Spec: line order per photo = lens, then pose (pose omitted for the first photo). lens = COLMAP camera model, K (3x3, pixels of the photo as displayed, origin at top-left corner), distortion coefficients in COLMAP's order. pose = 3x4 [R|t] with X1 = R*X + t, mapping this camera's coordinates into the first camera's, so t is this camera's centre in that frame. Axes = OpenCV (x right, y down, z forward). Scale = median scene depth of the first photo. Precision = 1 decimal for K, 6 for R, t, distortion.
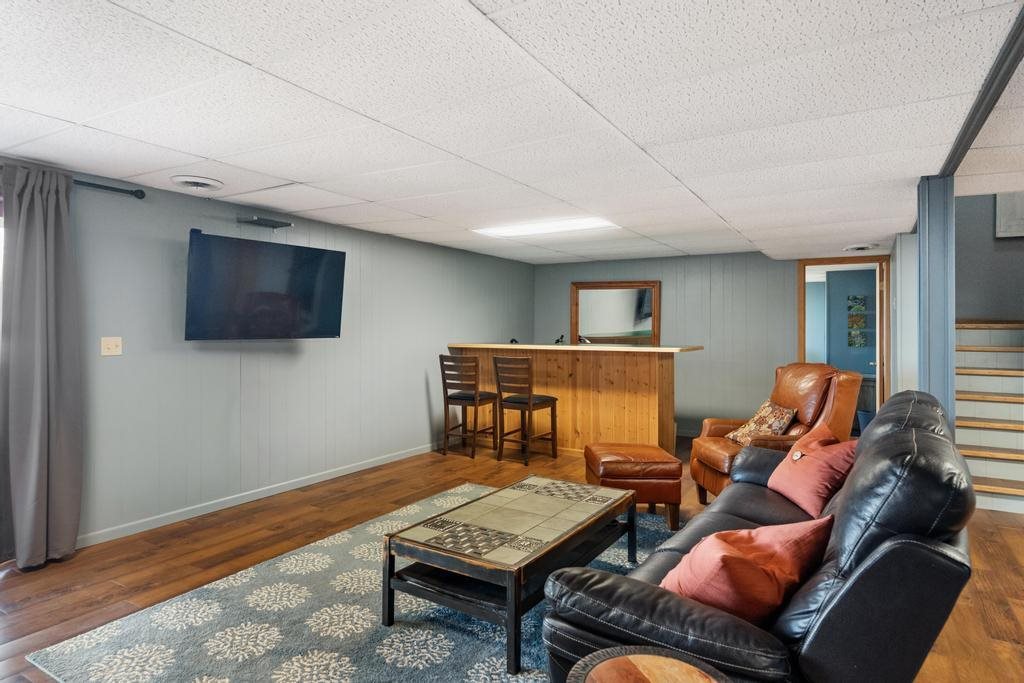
lens RADIAL K [[582.0, 0, 511.1], [0, 582.0, 335.8], [0, 0, 1]] dist [-0.001143, -0.000049]
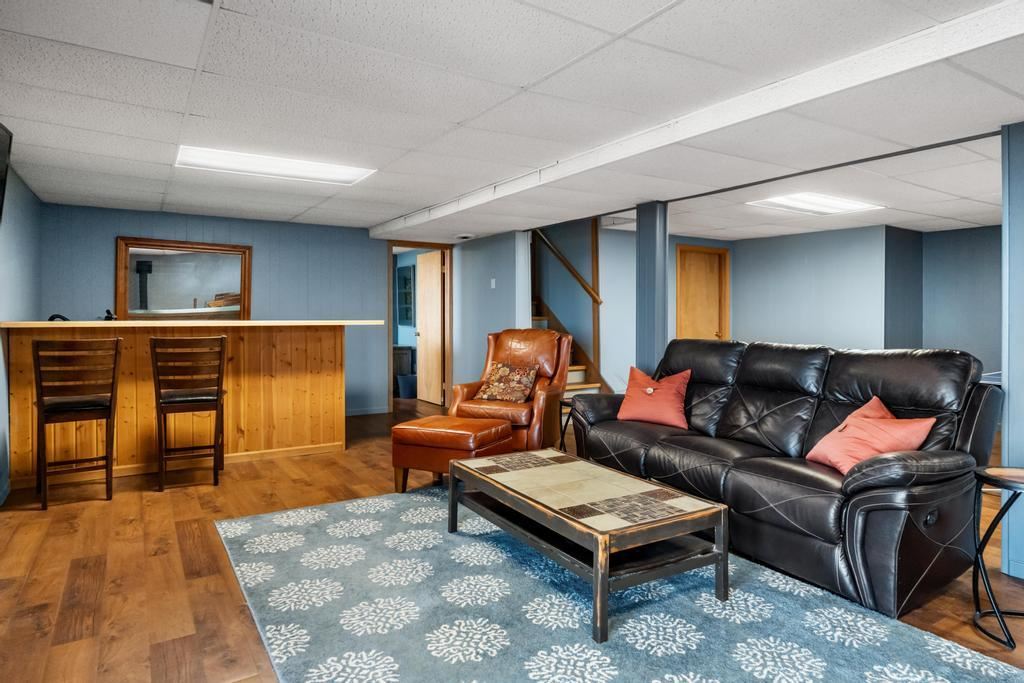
lens RADIAL K [[603.2, 0, 507.7], [0, 603.2, 316.8], [0, 0, 1]] dist [0.015676, -0.000266]
pose [[0.459376, -0.005163, 0.888227, -0.654327], [0.004177, 0.999985, 0.003652, 0.014425], [-0.888232, 0.002032, 0.459390, 0.444319]]
